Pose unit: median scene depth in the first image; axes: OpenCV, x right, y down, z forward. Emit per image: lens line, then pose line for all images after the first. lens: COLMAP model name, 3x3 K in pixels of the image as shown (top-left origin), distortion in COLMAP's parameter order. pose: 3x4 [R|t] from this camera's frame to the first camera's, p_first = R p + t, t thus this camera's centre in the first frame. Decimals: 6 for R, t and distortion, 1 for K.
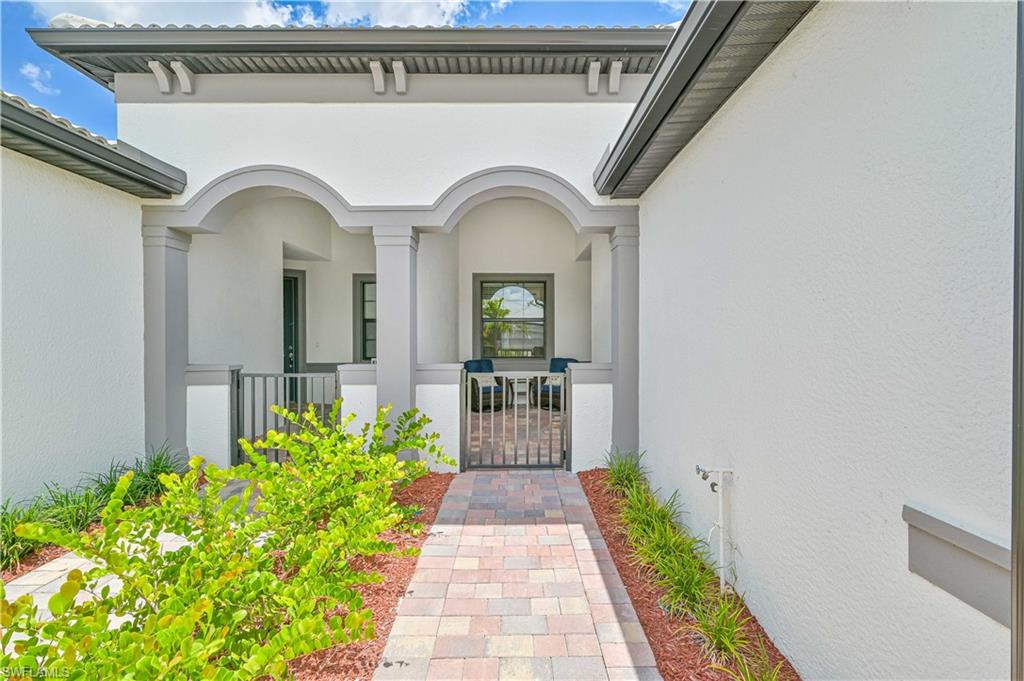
lens RADIAL K [[471.1, 0, 513.0], [0, 471.1, 343.3], [0, 0, 1]] dist [0.005563, 0.001026]
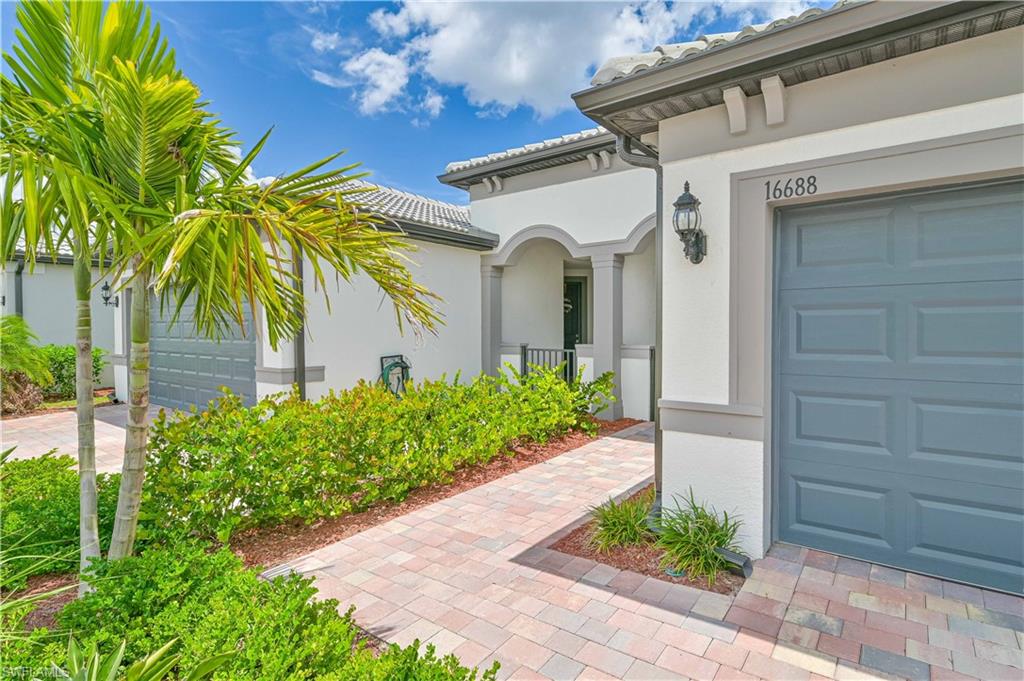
lens RADIAL K [[525.0, 0, 511.7], [0, 525.0, 337.4], [0, 0, 1]] dist [-0.000607, -0.000003]
pose [[0.796769, 0.008267, -0.604227, 0.546406], [0.001741, 0.999871, 0.015975, -0.004072], [0.604281, -0.013780, 0.796652, -0.555256]]
